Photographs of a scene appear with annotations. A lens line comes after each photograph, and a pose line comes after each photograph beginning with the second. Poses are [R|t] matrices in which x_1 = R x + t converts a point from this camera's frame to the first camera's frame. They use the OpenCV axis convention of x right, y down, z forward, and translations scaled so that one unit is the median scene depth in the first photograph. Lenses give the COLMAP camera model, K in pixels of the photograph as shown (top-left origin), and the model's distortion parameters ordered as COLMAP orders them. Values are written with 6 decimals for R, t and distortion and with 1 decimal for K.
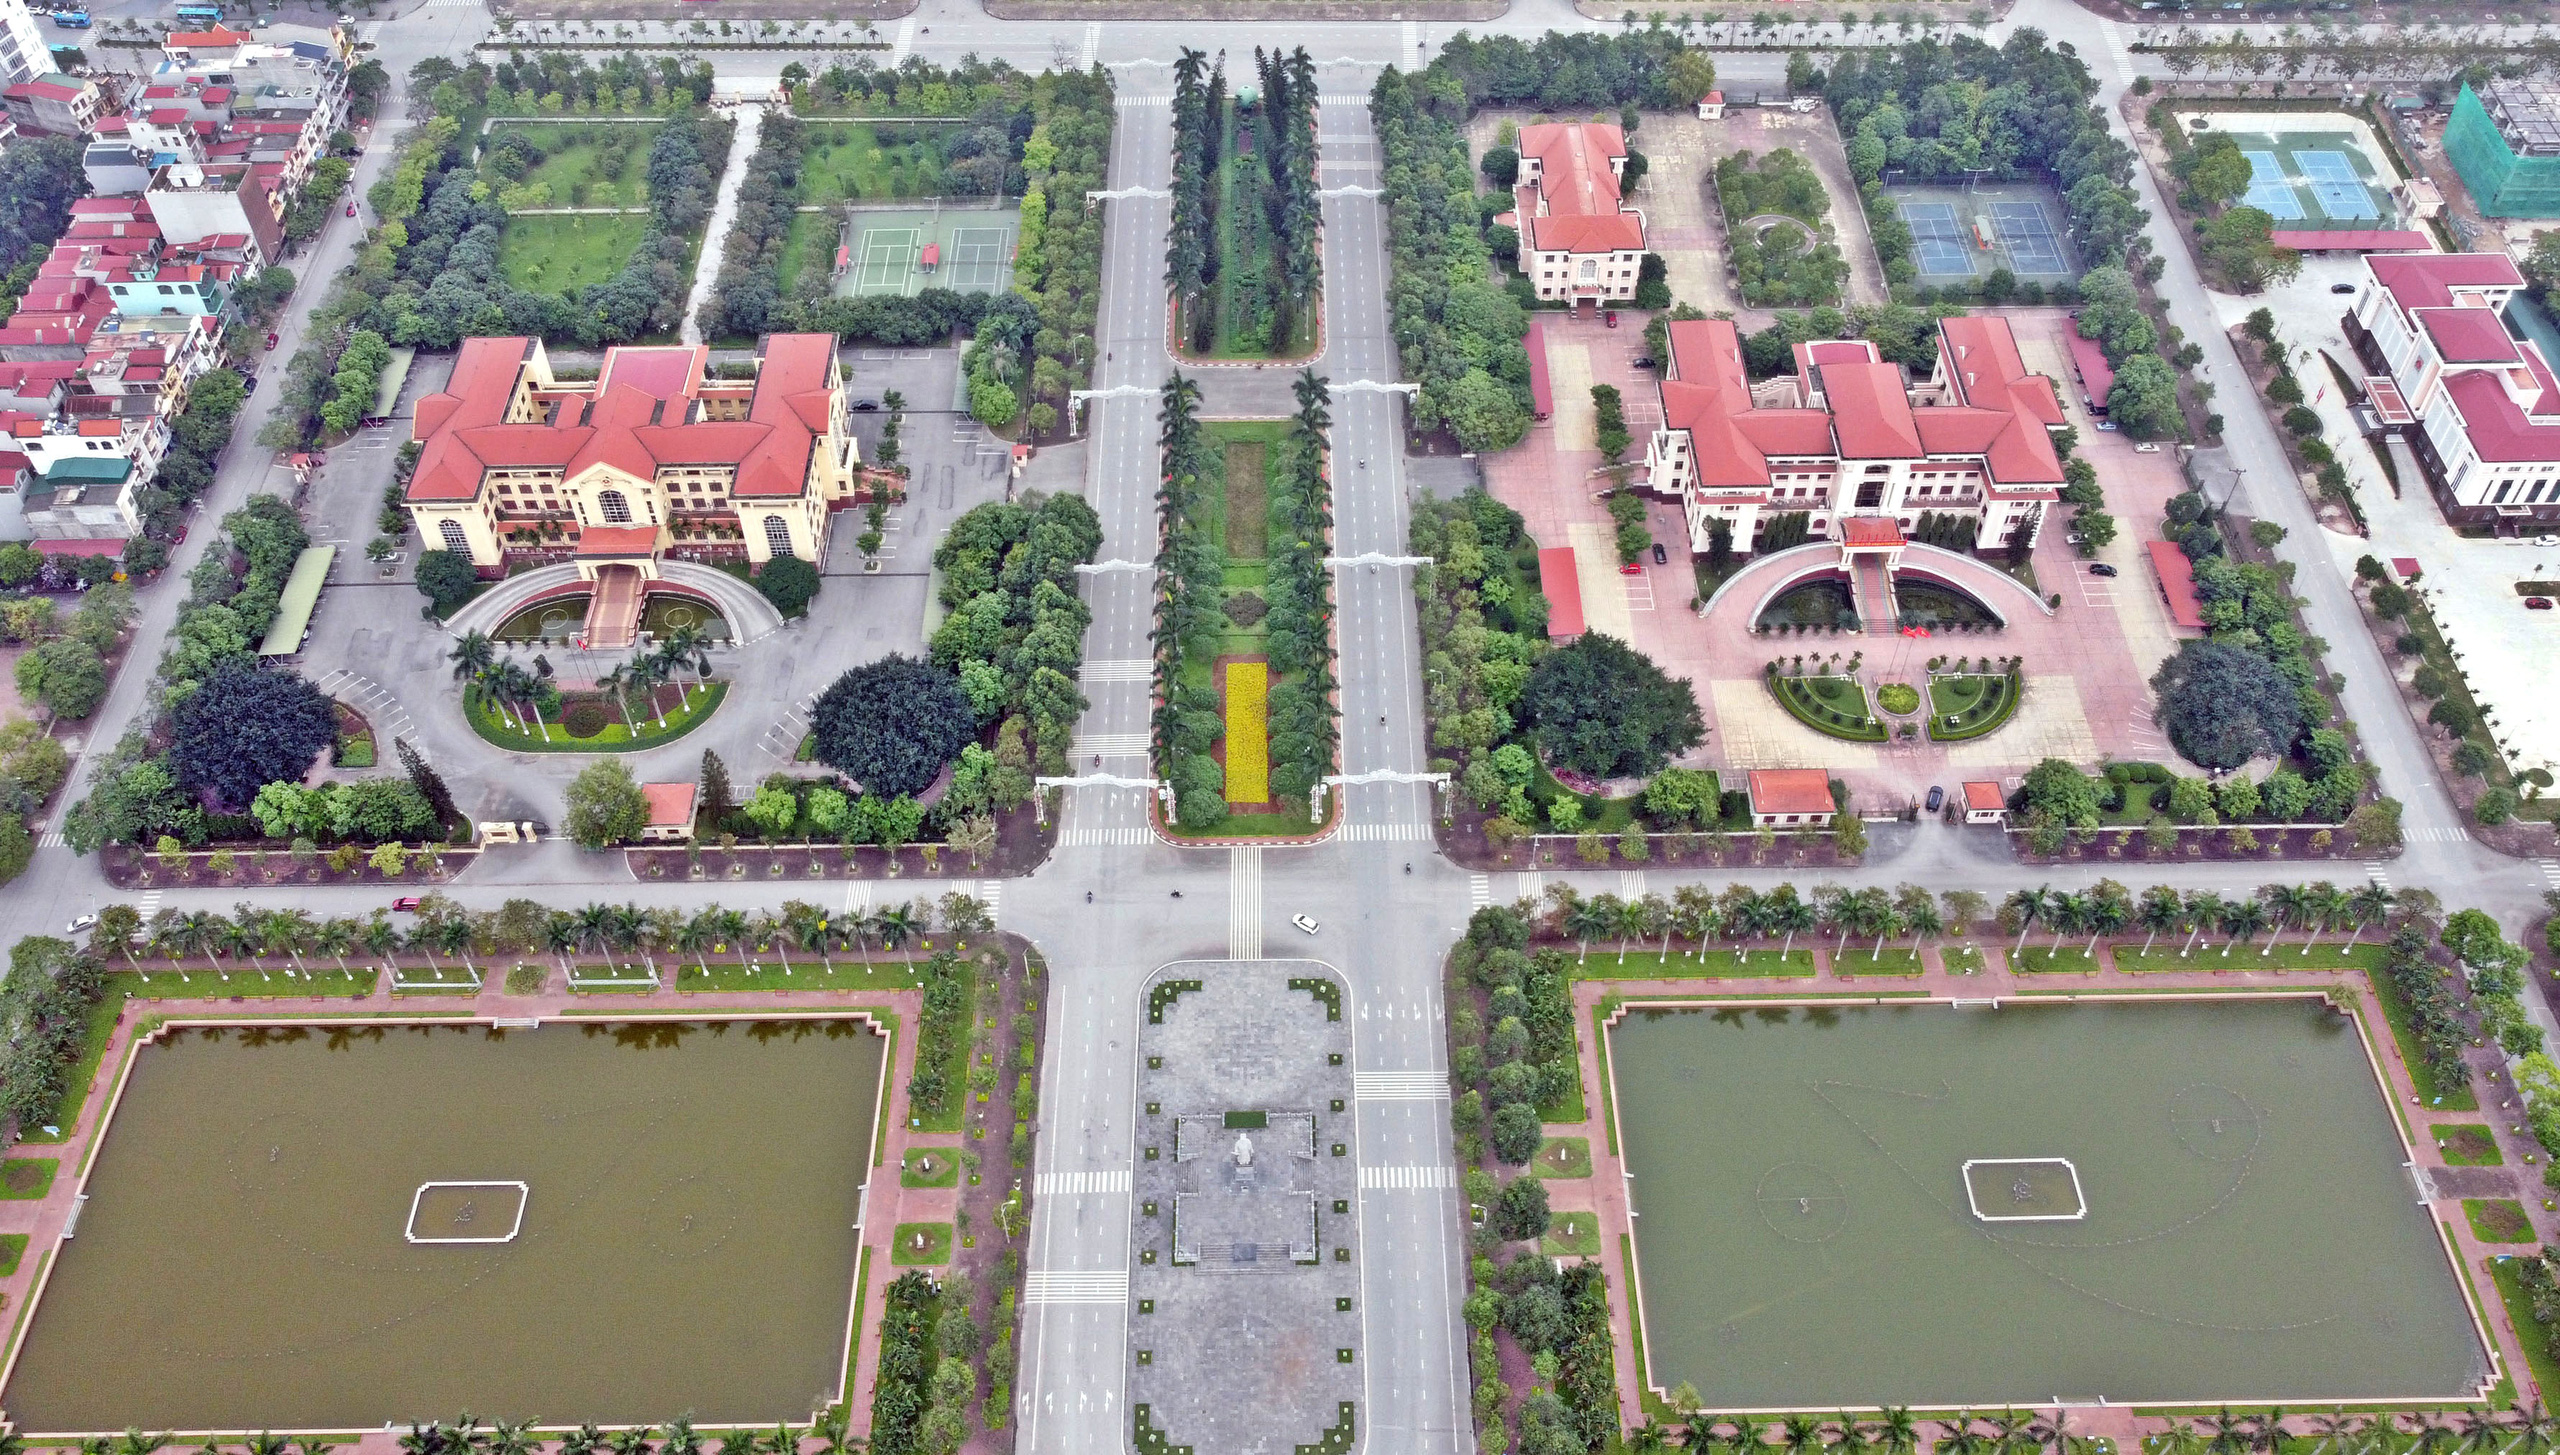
lens RADIAL K [[2049.5, 0, 1280.0], [0, 2049.5, 727.5], [0, 0, 1]] dist [-0.002705, -0.002136]
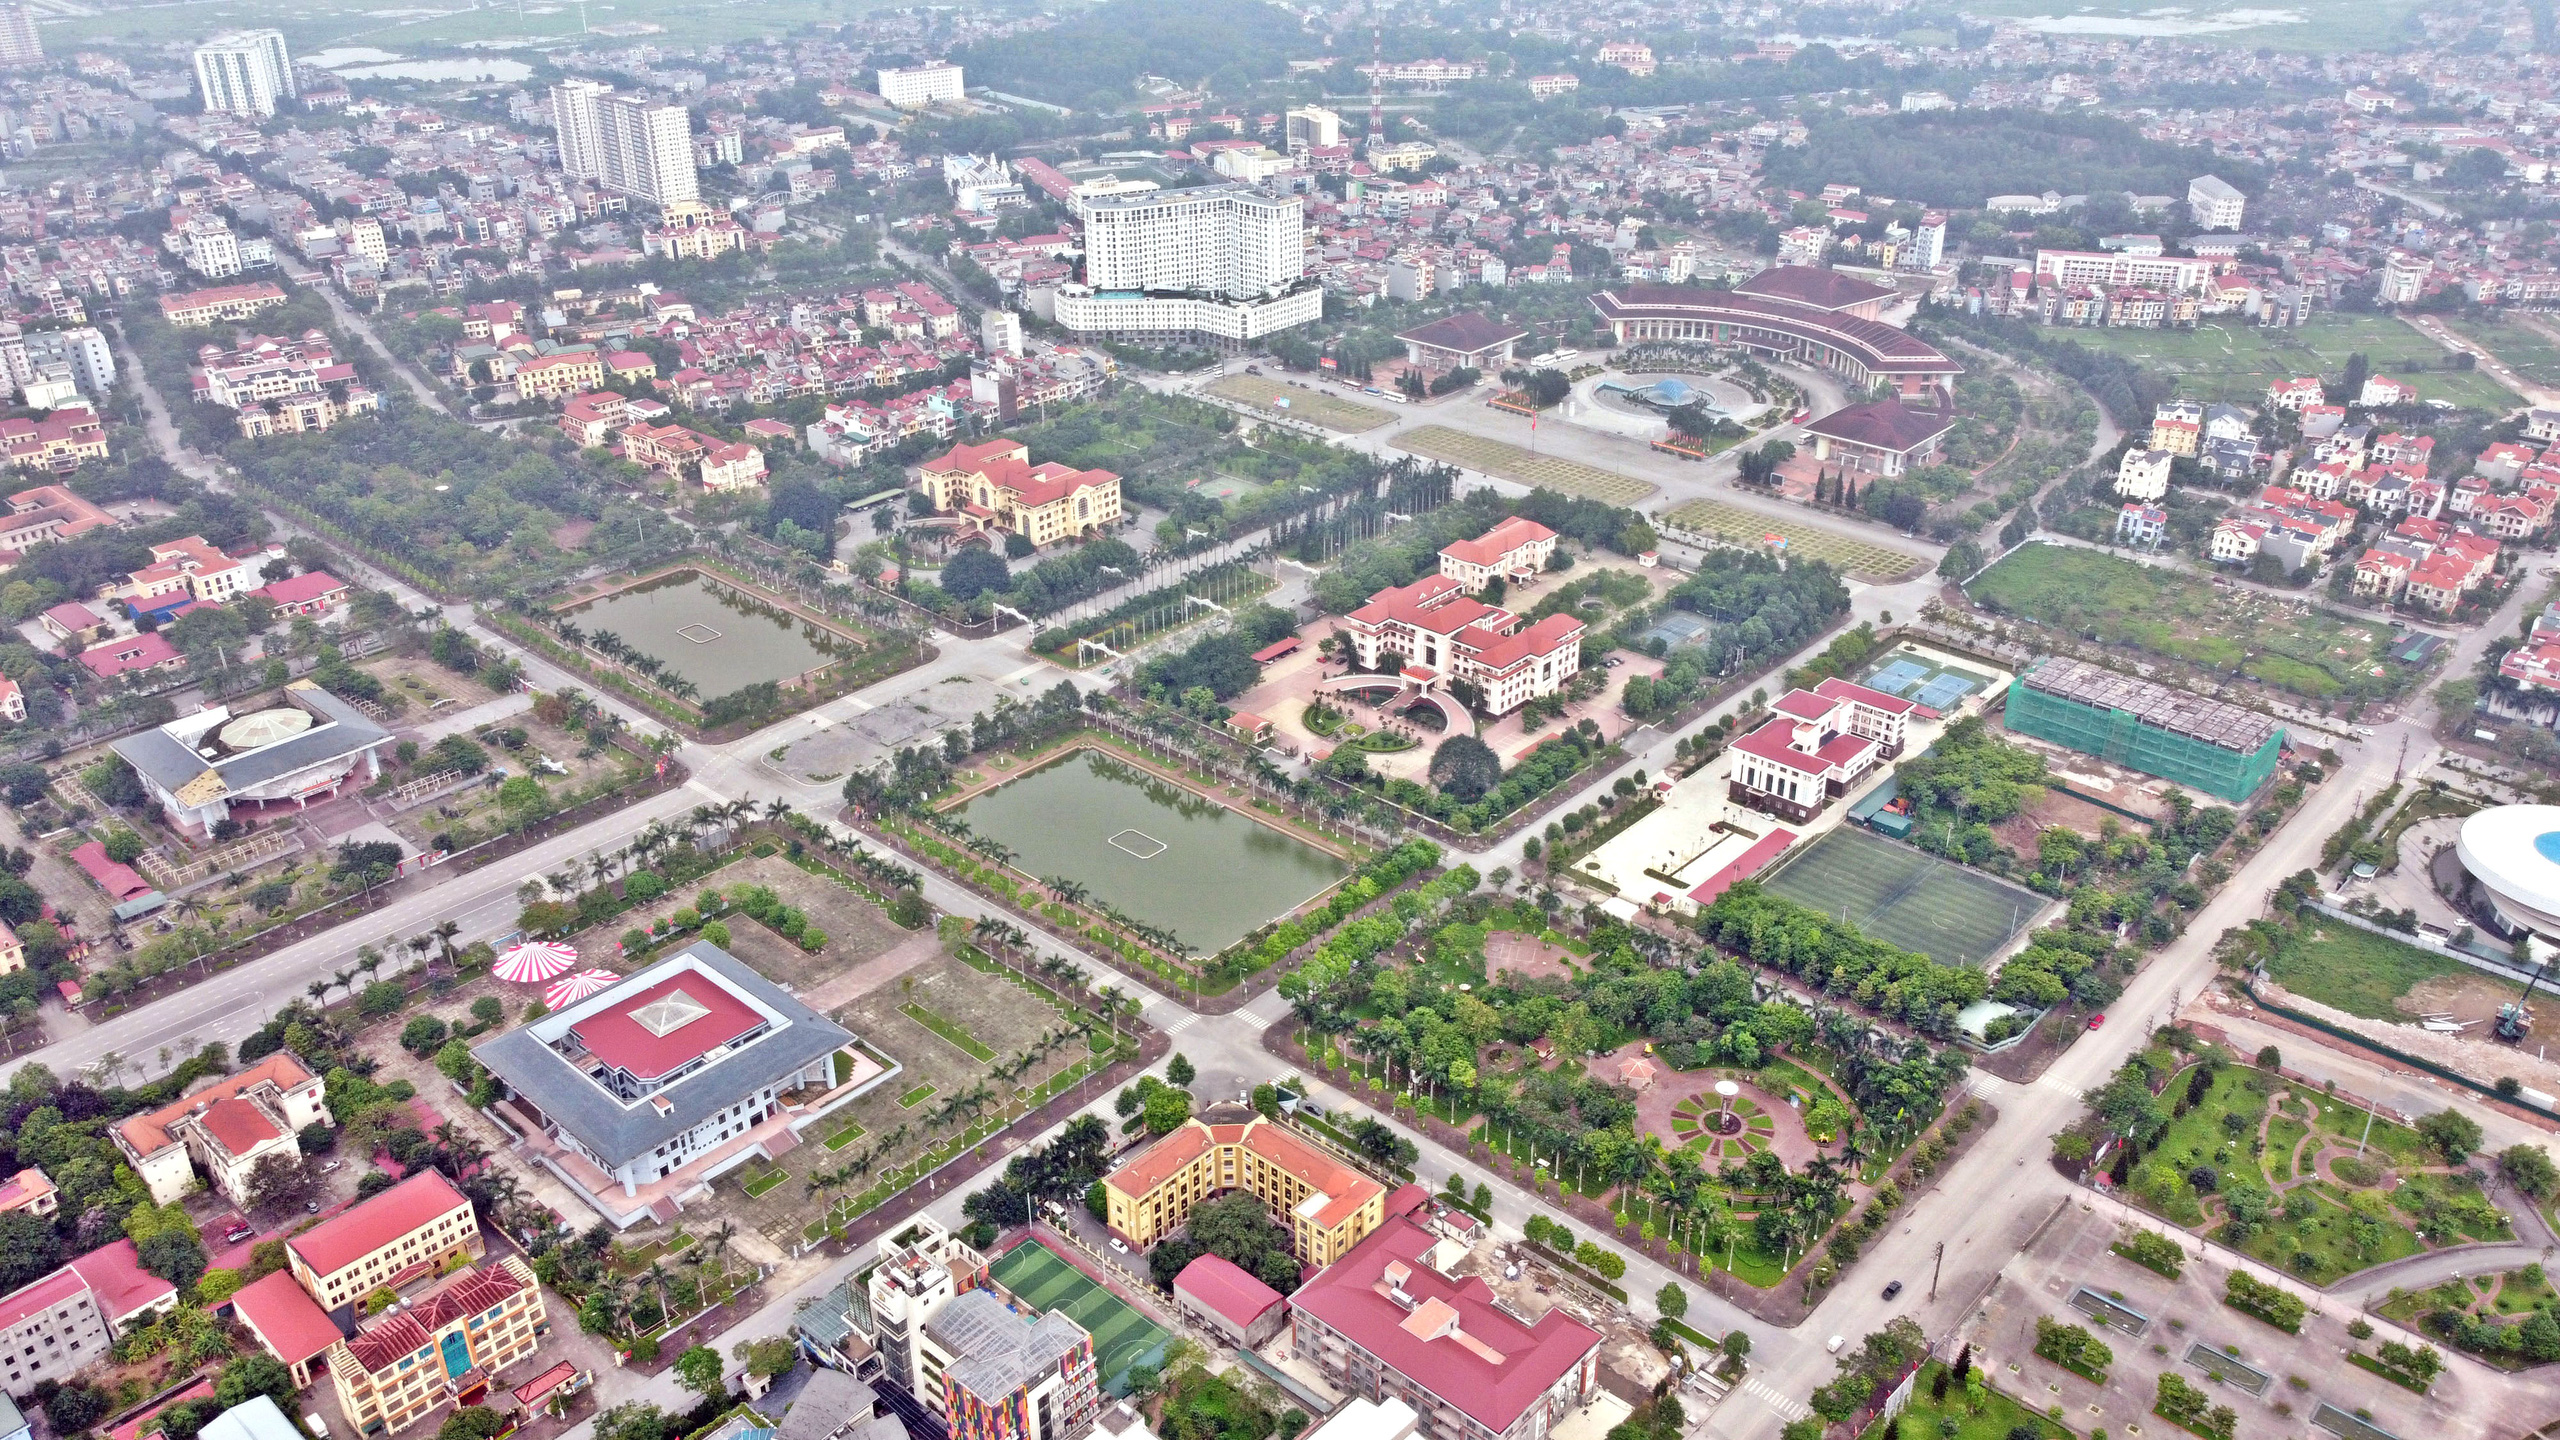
lens RADIAL K [[1973.0, 0, 1280.0], [0, 1973.0, 720.0], [0, 0, 1]] dist [-0.003008, -0.006065]
pose [[0.727796, 0.312506, -0.610454, 1.248424], [-0.528452, 0.822893, -0.208773, 0.355394], [0.437095, 0.474540, 0.764042, -0.329063]]
